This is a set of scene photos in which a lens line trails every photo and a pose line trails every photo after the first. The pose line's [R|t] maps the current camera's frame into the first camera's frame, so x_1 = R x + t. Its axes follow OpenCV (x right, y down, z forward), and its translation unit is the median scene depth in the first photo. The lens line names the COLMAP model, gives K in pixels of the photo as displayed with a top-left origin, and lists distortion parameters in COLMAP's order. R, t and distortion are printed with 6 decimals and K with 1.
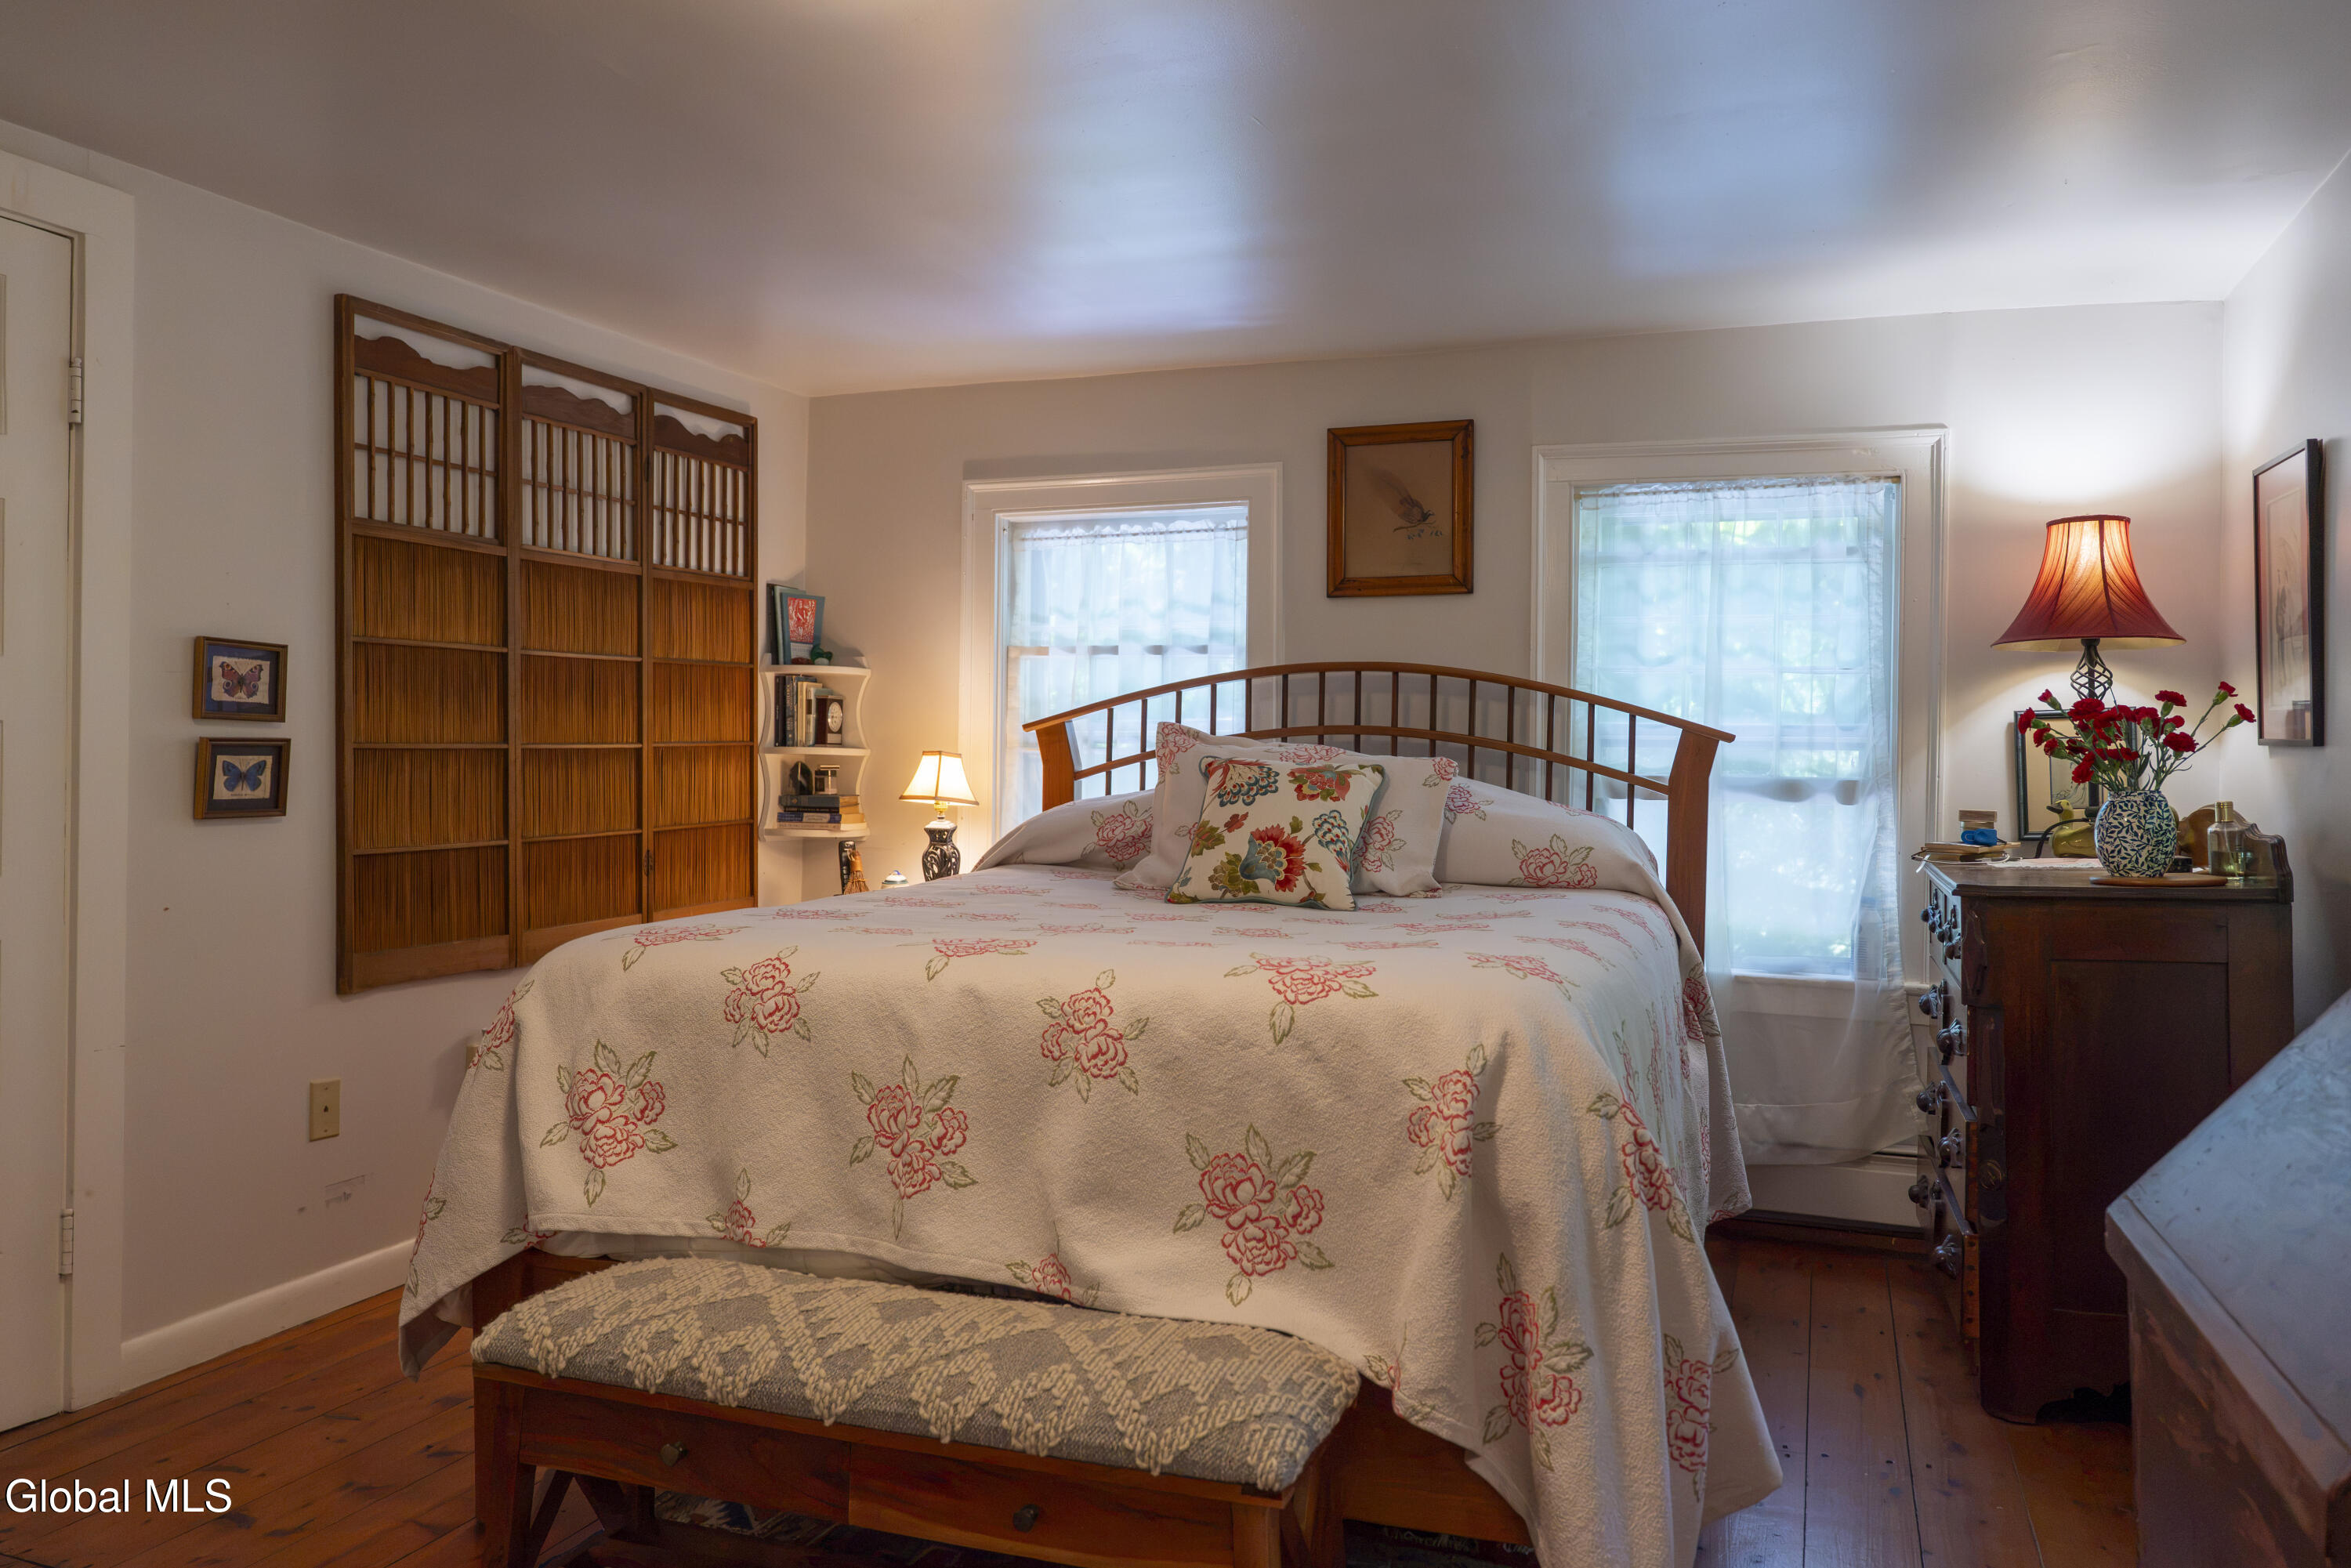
lens RADIAL K [[1626.4, 0, 1175.5], [0, 1626.4, 784.0], [0, 0, 1]] dist [0.001092, 0.000820]
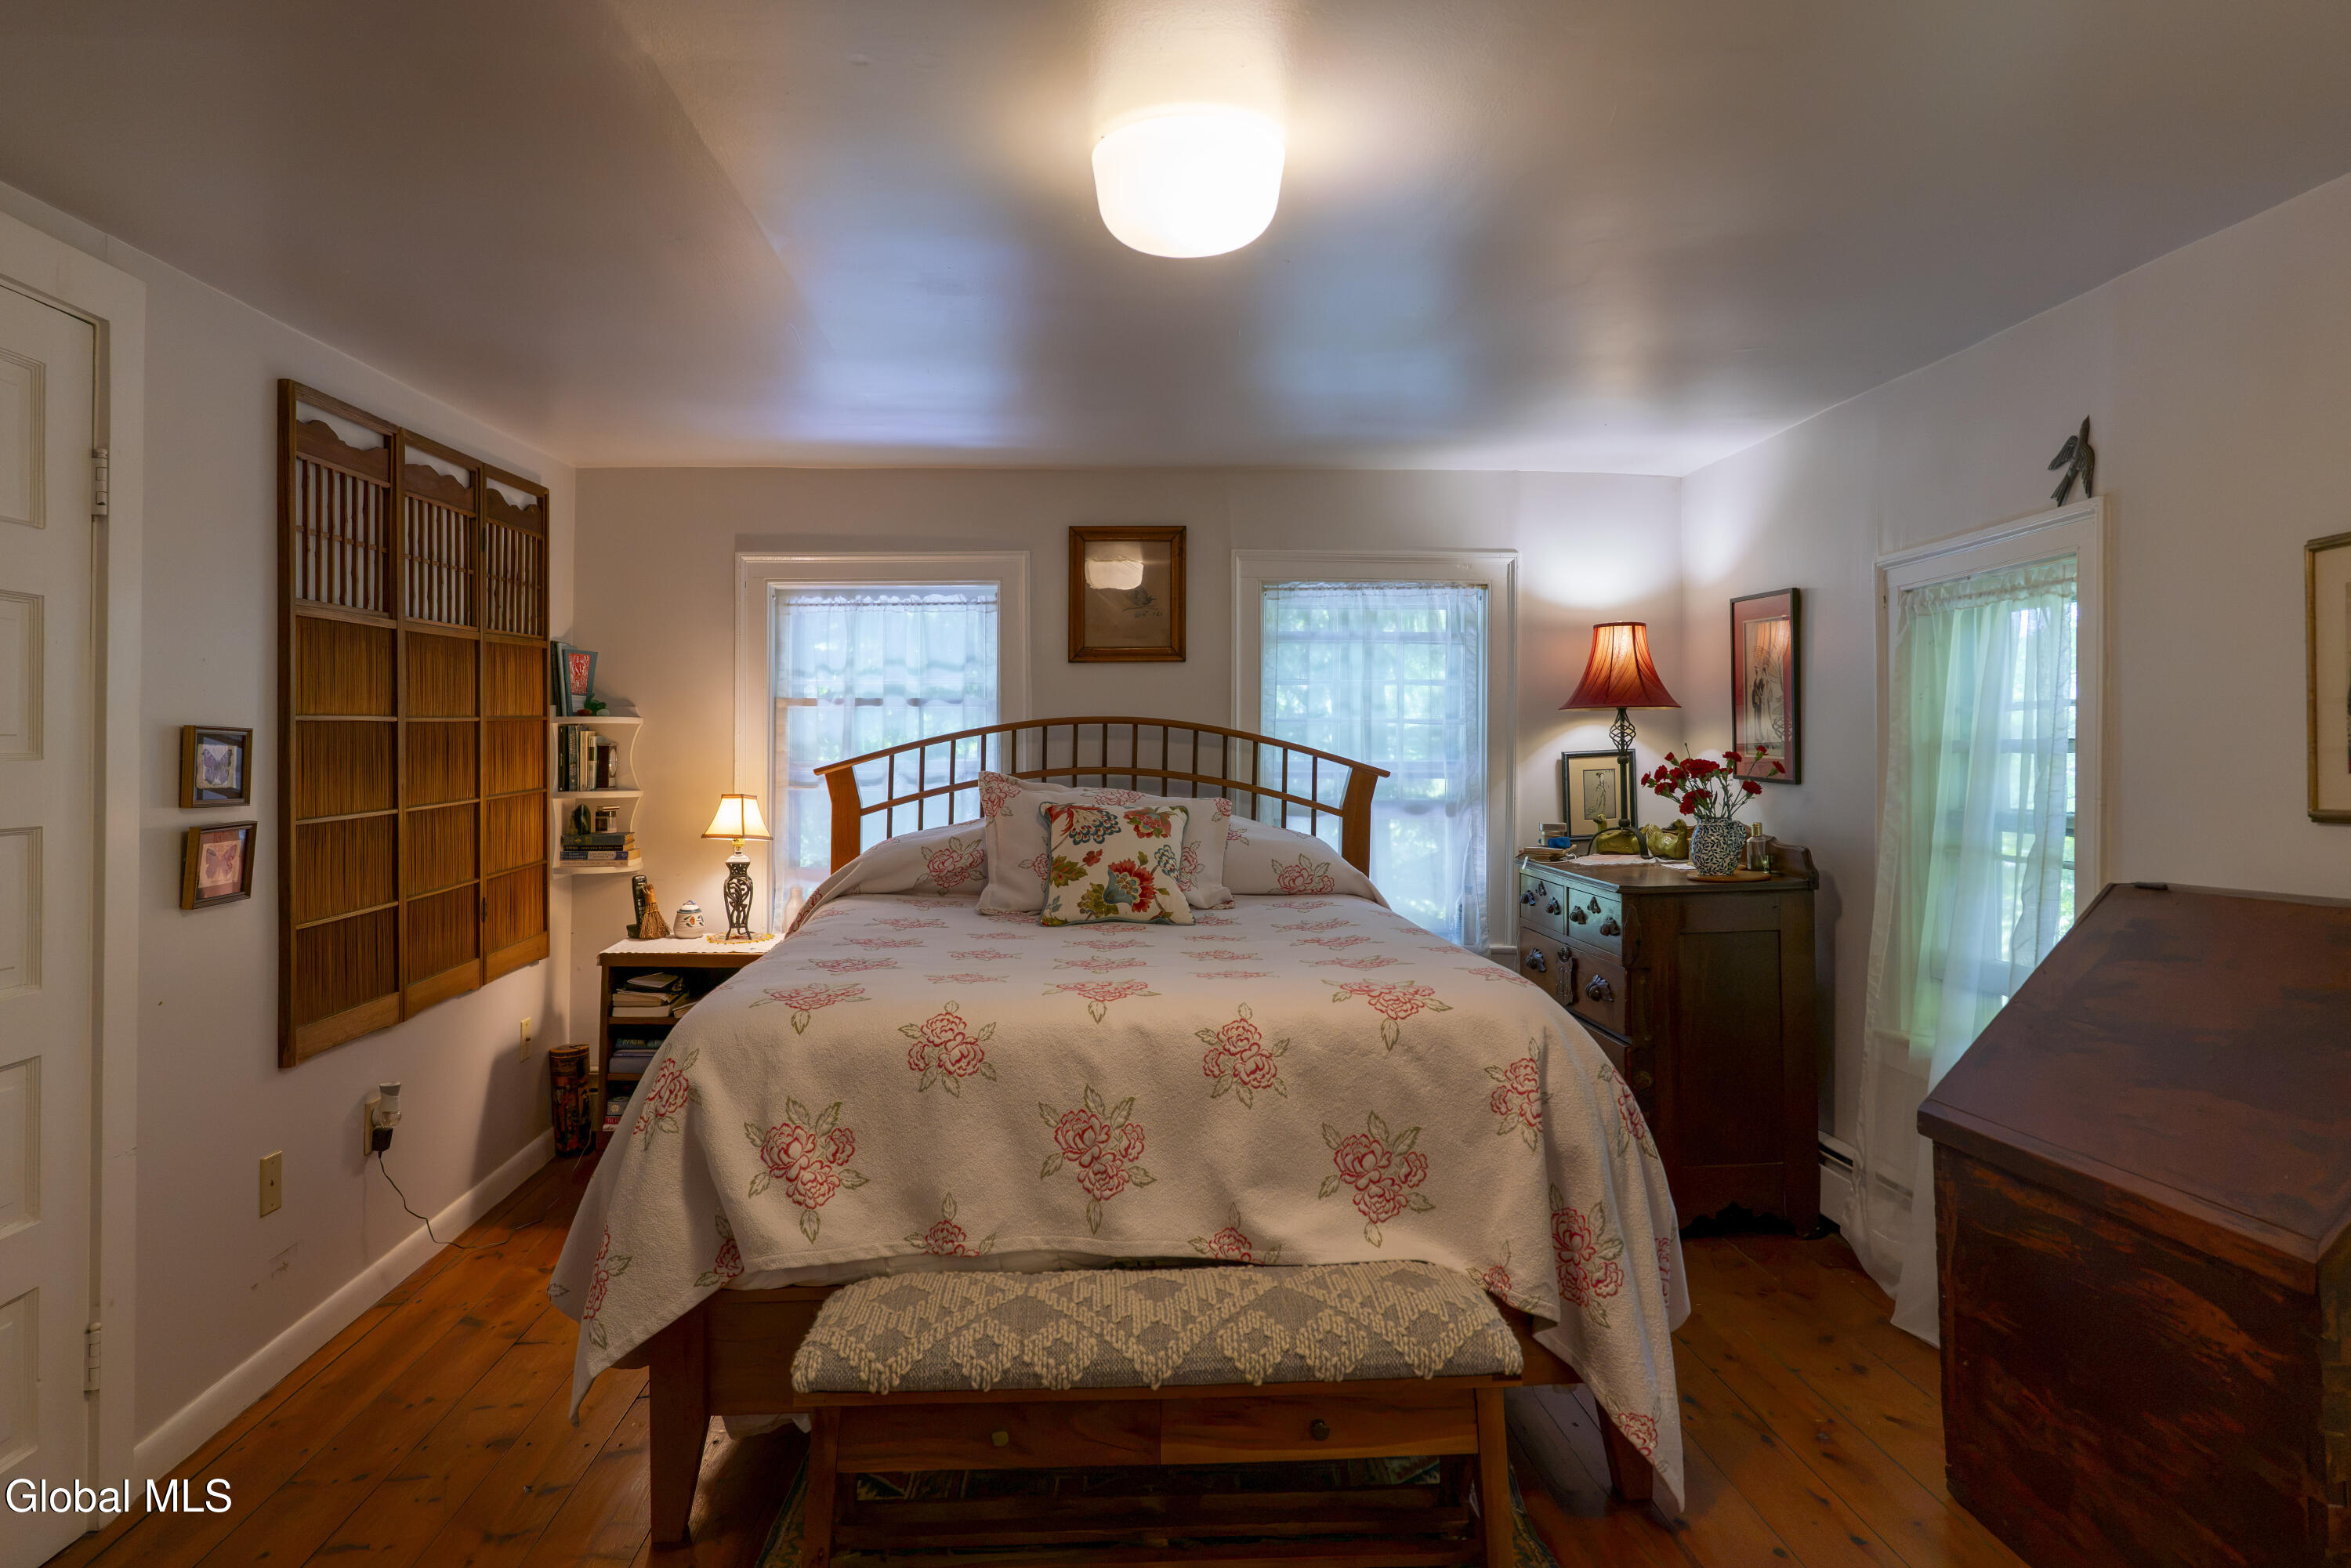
lens RADIAL K [[1370.8, 0, 1175.5], [0, 1370.8, 784.0], [0, 0, 1]] dist [-0.002221, -0.000092]
pose [[0.928726, -0.022949, 0.370055, -0.276162], [0.019841, 0.999729, 0.012203, -0.042145], [-0.370235, -0.003991, 0.928930, 0.003073]]
